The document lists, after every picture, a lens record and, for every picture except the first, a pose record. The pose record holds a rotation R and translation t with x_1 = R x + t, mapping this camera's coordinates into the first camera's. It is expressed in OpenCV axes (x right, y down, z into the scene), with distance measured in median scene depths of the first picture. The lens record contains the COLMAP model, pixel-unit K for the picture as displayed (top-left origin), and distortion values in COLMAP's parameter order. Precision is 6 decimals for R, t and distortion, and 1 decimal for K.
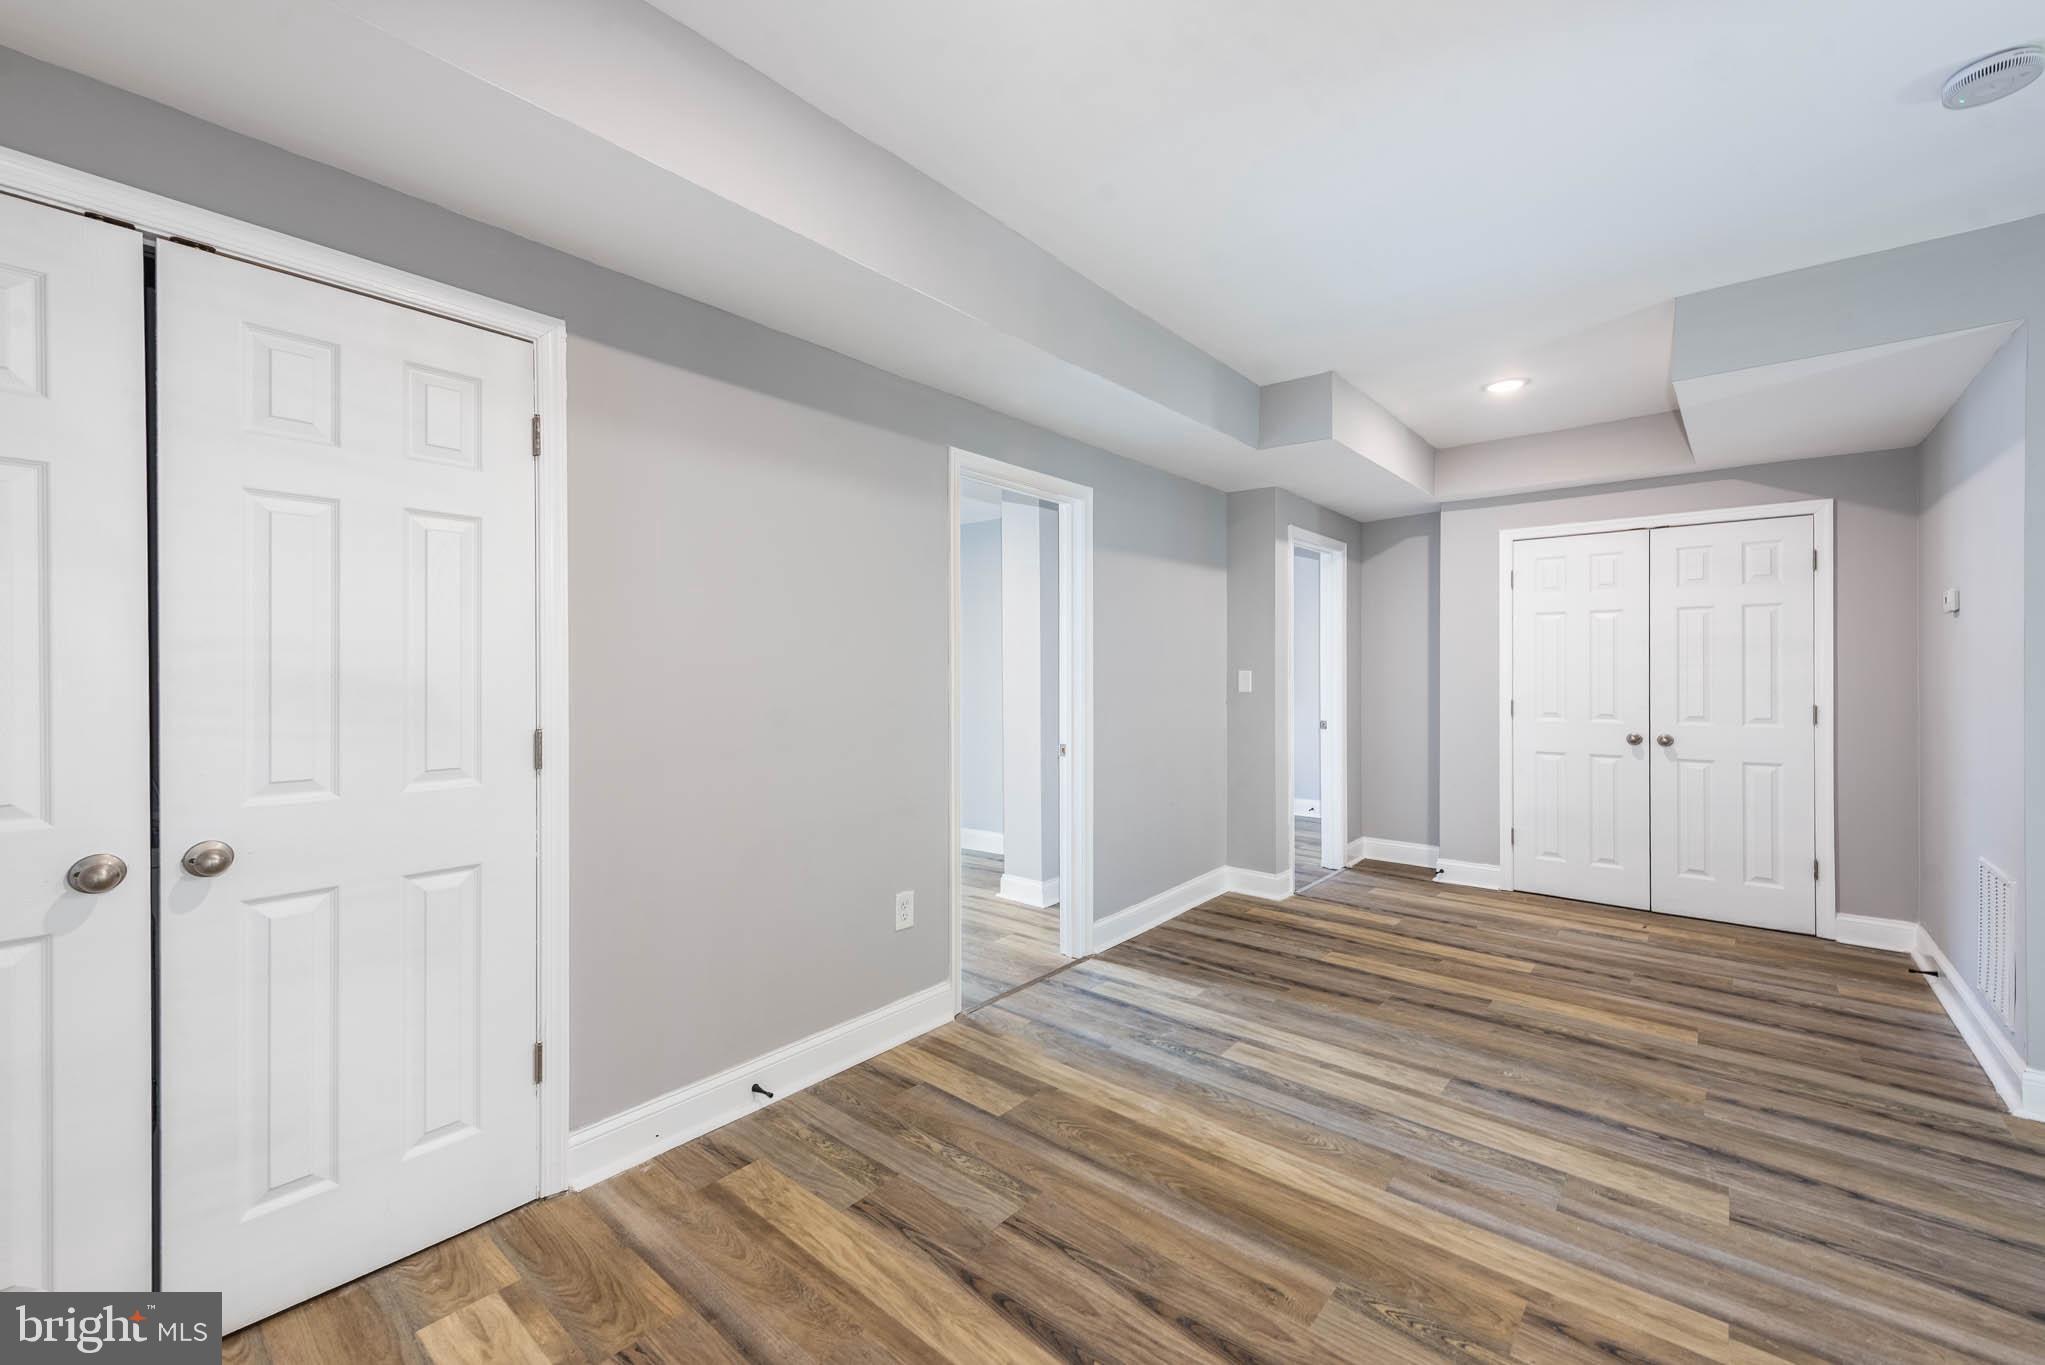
lens RADIAL K [[795.6, 0, 1006.2], [0, 795.6, 678.0], [0, 0, 1]] dist [0.002366, 0.000219]
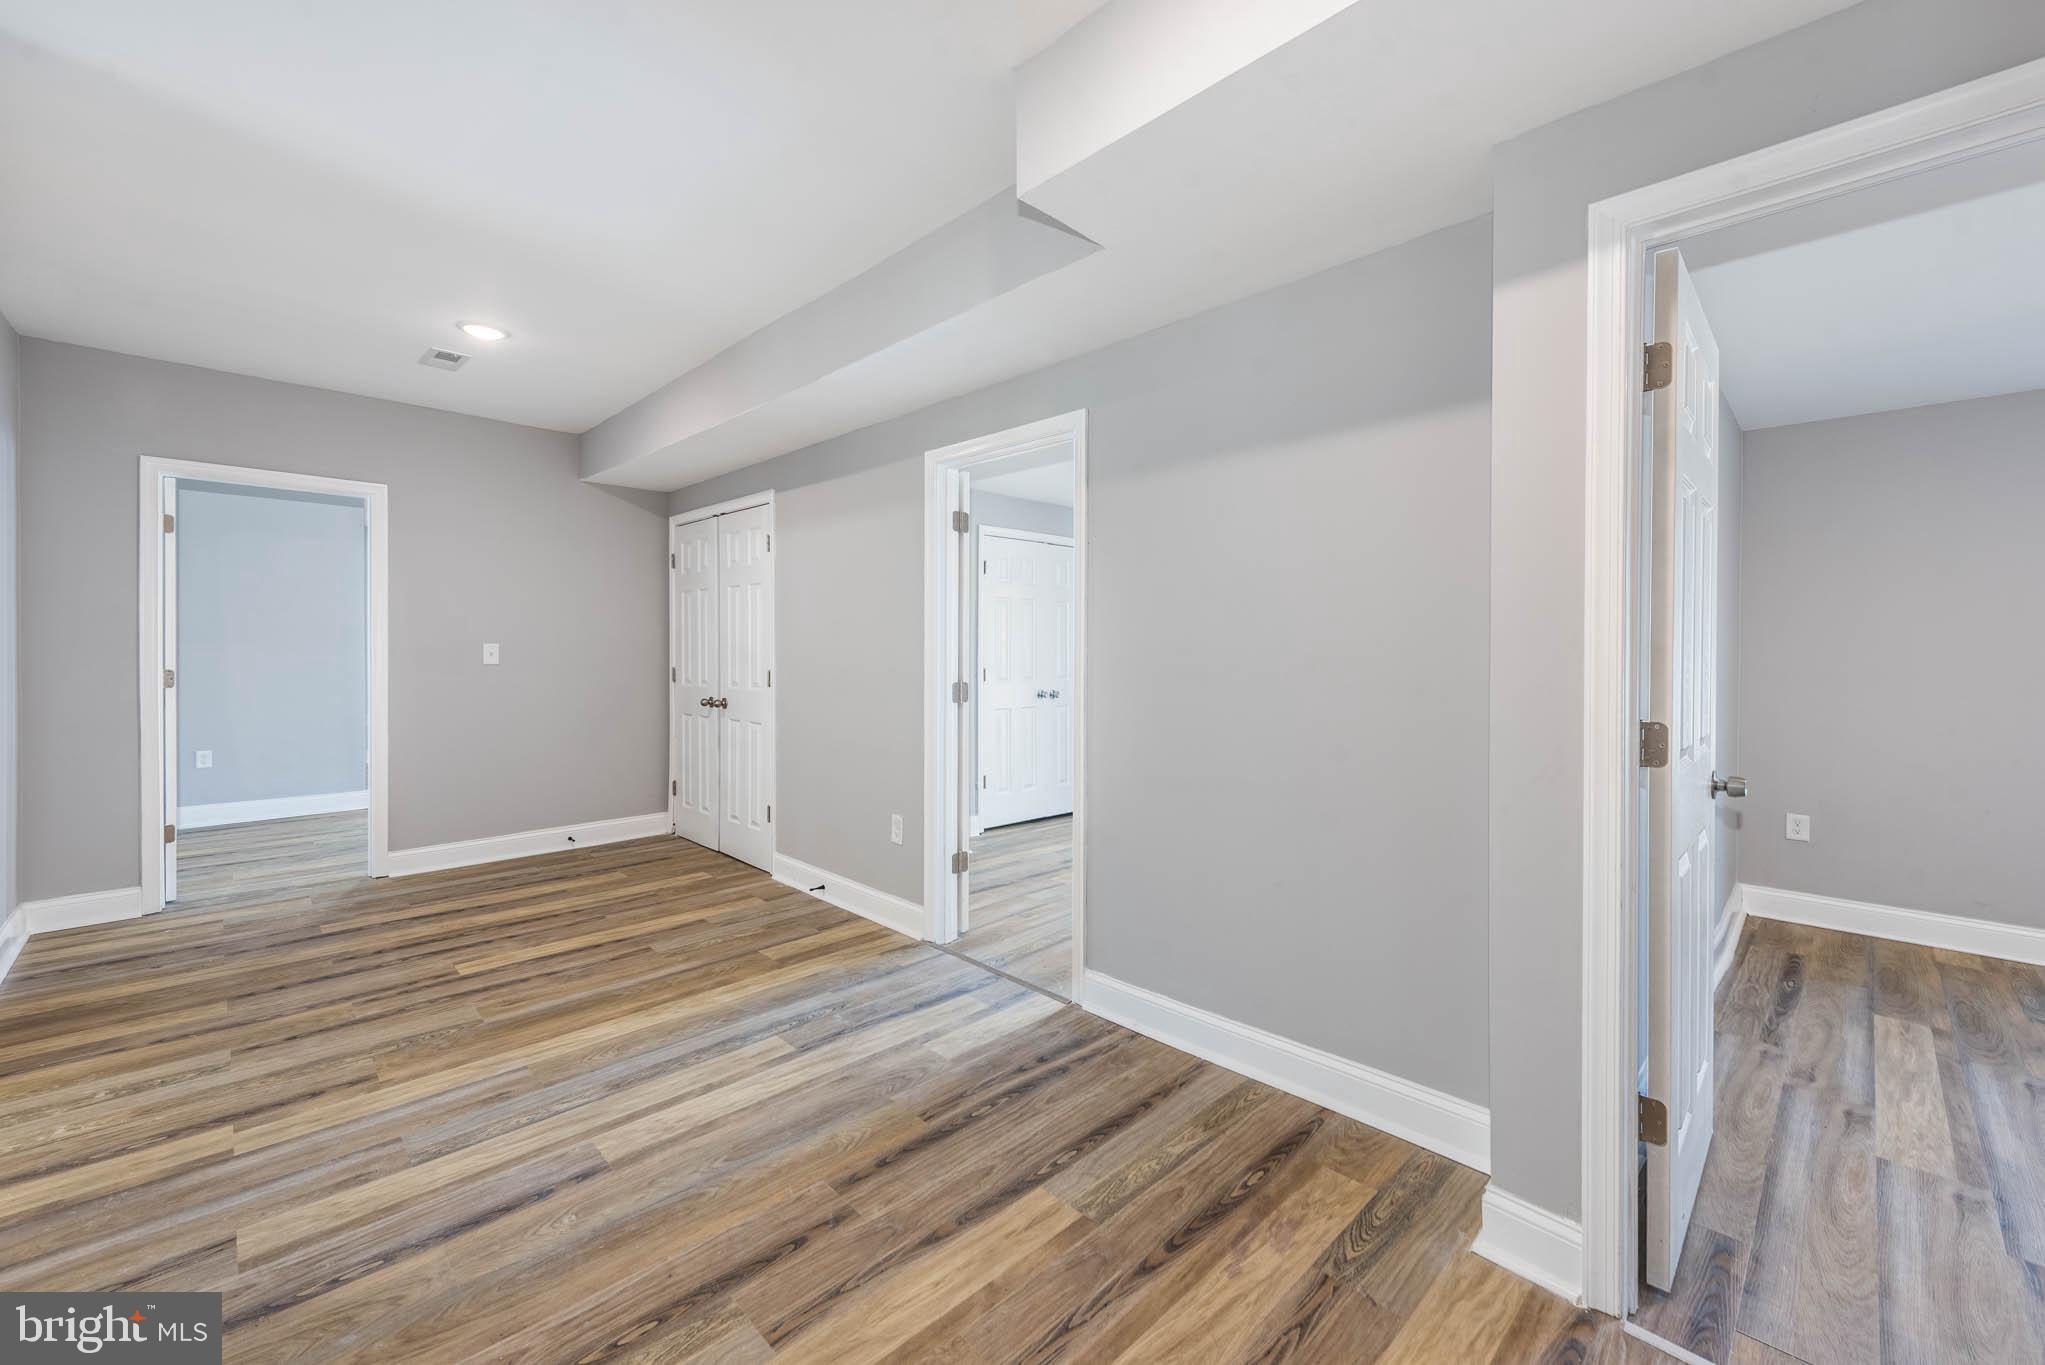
lens RADIAL K [[821.8, 0, 1032.0], [0, 821.8, 654.9], [0, 0, 1]] dist [0.010743, -0.000403]
pose [[-0.054862, 0.012597, -0.998414, 1.375256], [-0.013637, 0.999818, 0.013364, -0.012201], [0.998401, 0.014348, -0.054681, 1.491182]]
